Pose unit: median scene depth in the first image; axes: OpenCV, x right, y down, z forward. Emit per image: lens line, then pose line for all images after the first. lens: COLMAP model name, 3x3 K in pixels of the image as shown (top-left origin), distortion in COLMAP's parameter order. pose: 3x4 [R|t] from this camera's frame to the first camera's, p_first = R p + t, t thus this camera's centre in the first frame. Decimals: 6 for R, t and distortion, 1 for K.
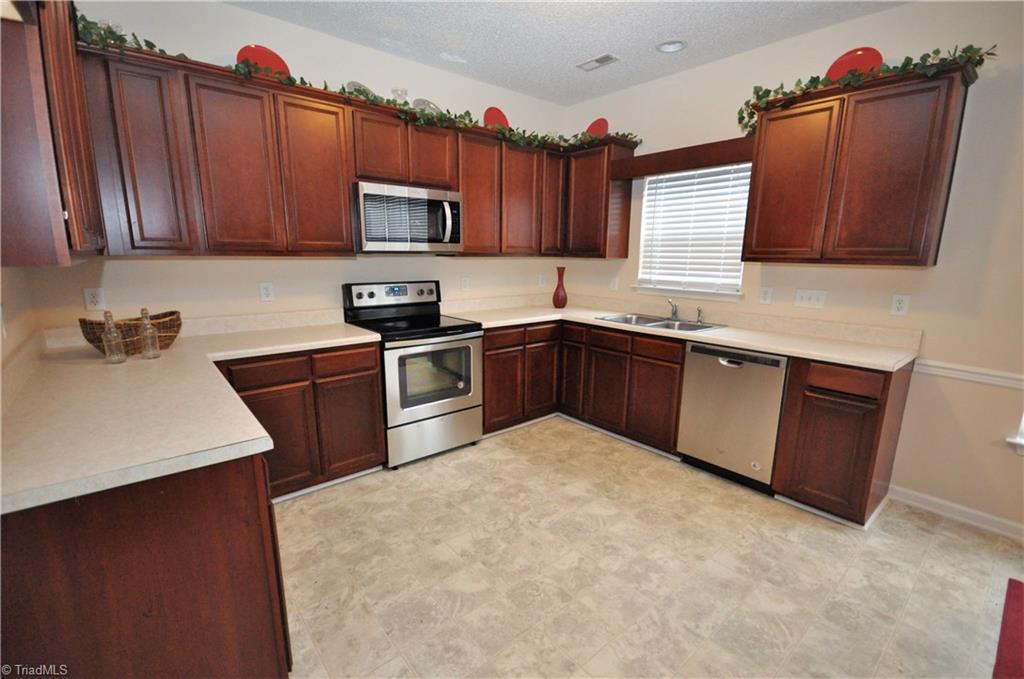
lens RADIAL K [[448.2, 0, 513.3], [0, 448.2, 349.0], [0, 0, 1]] dist [-0.000773, -0.000104]
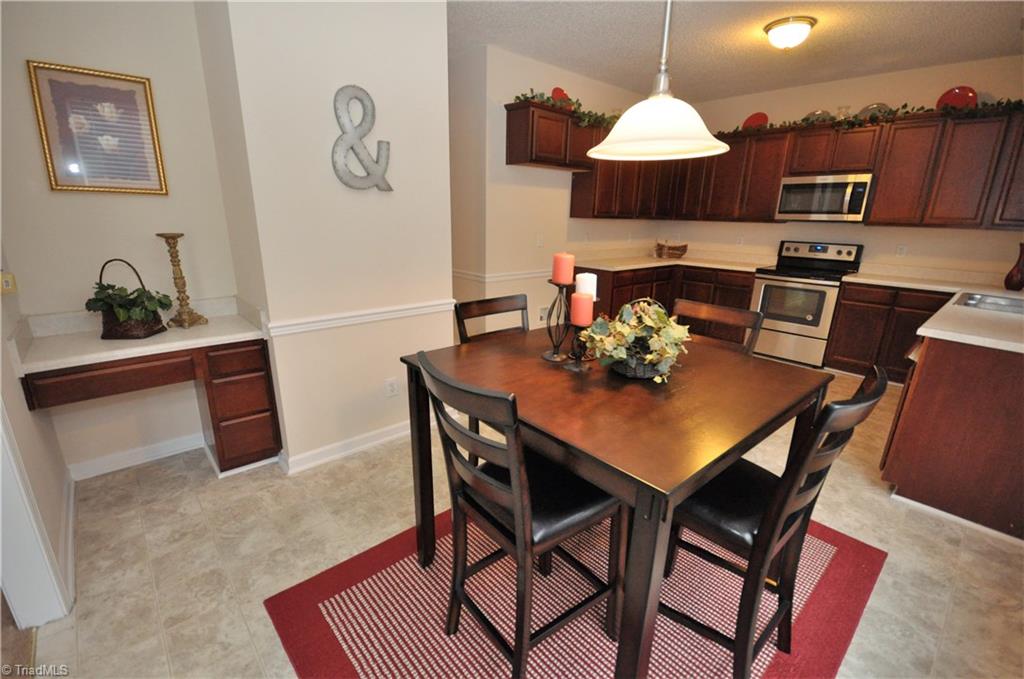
lens RADIAL K [[450.3, 0, 514.6], [0, 450.3, 345.3], [0, 0, 1]] dist [-0.001264, -0.000841]
pose [[0.026687, 0.267506, -0.963187, 1.220163], [-0.234213, 0.938383, 0.254128, 0.019747], [0.971819, 0.218809, 0.087696, 0.012833]]
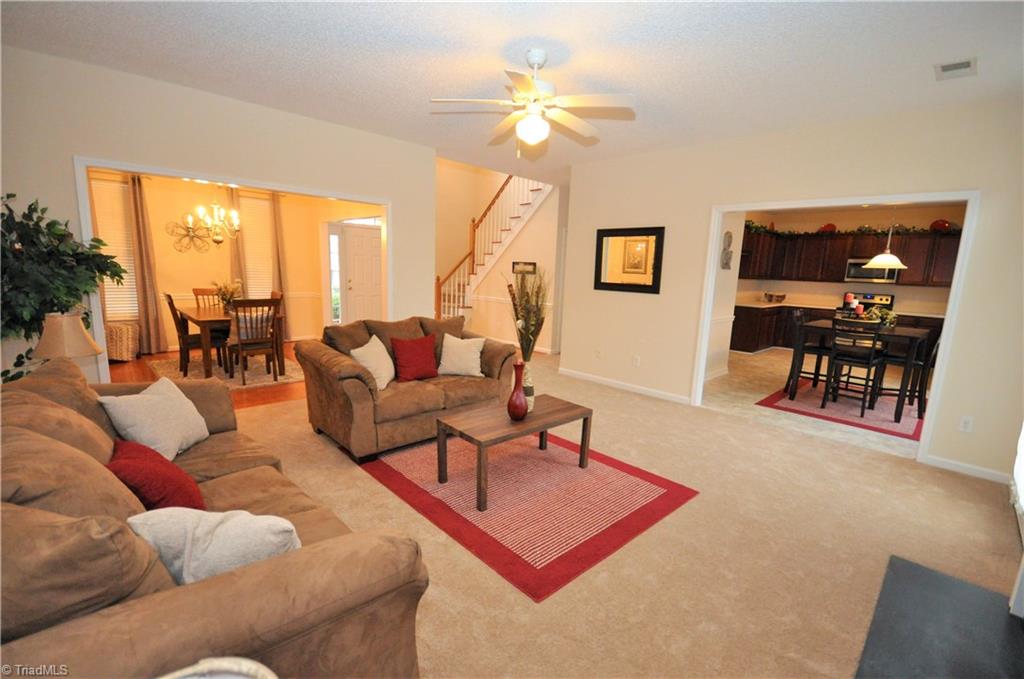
lens RADIAL K [[448.2, 0, 513.3], [0, 448.2, 349.0], [0, 0, 1]] dist [-0.000773, -0.000104]
pose [[0.063340, 0.169099, -0.983562, 2.290893], [-0.249892, 0.956832, 0.148411, 0.293714], [0.966200, 0.236383, 0.102862, -1.215061]]
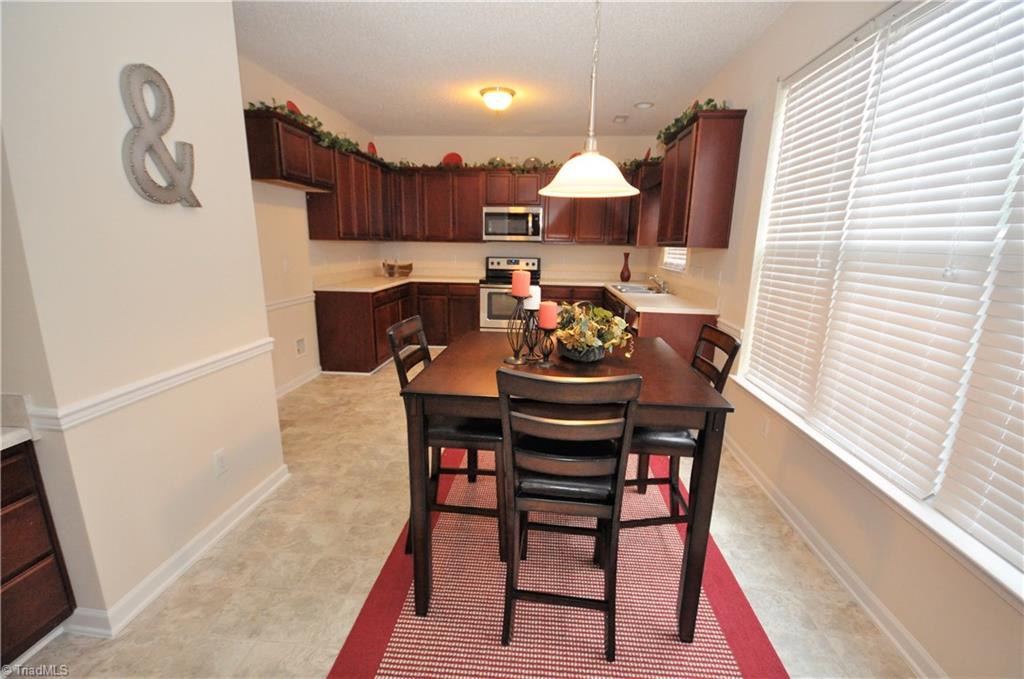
lens RADIAL K [[450.3, 0, 514.6], [0, 450.3, 345.3], [0, 0, 1]] dist [-0.001264, -0.000841]
pose [[0.704463, 0.157629, -0.692015, 1.131626], [-0.159494, 0.985246, 0.062059, 0.094777], [0.691587, 0.066654, 0.719211, -0.318231]]
